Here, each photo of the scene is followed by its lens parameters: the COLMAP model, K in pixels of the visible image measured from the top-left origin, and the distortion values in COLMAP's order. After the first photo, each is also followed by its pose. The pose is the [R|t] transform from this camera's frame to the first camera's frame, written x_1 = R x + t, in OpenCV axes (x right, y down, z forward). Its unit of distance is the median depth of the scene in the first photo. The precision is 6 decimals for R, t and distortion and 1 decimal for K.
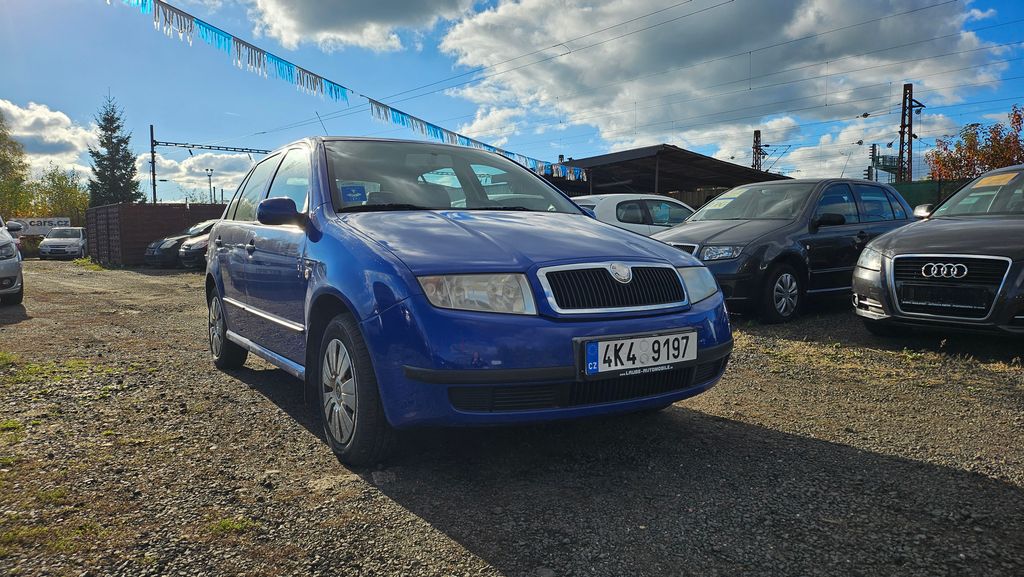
lens RADIAL K [[730.3, 0, 517.0], [0, 730.3, 284.9], [0, 0, 1]] dist [0.047072, -0.017687]
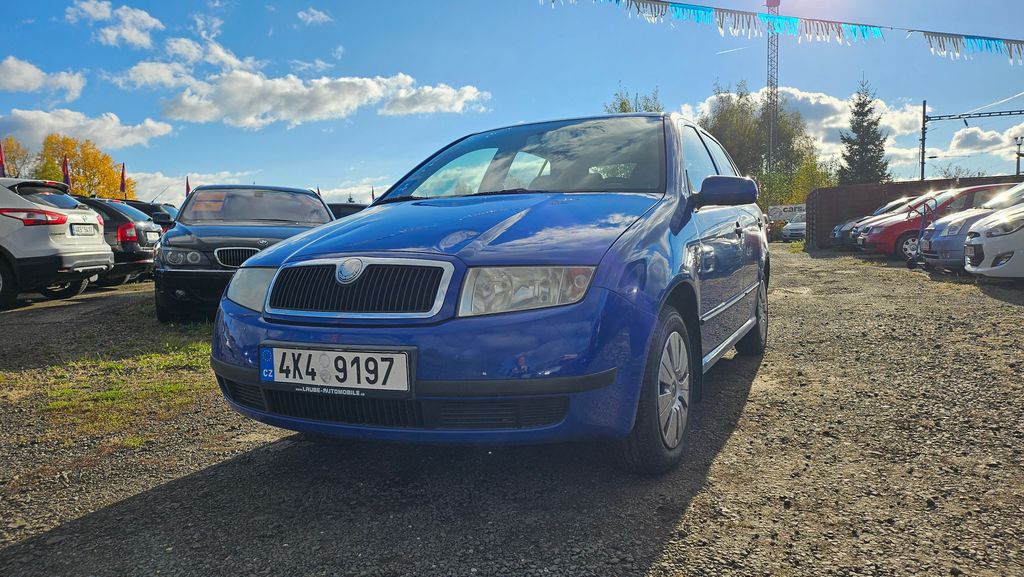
lens RADIAL K [[730.3, 0, 519.7], [0, 730.3, 293.9], [0, 0, 1]] dist [0.047072, -0.017687]
pose [[0.519960, 0.058128, -0.852210, 0.969115], [-0.025524, 0.998294, 0.052519, -0.040256], [0.853809, -0.005557, 0.520557, 0.741672]]
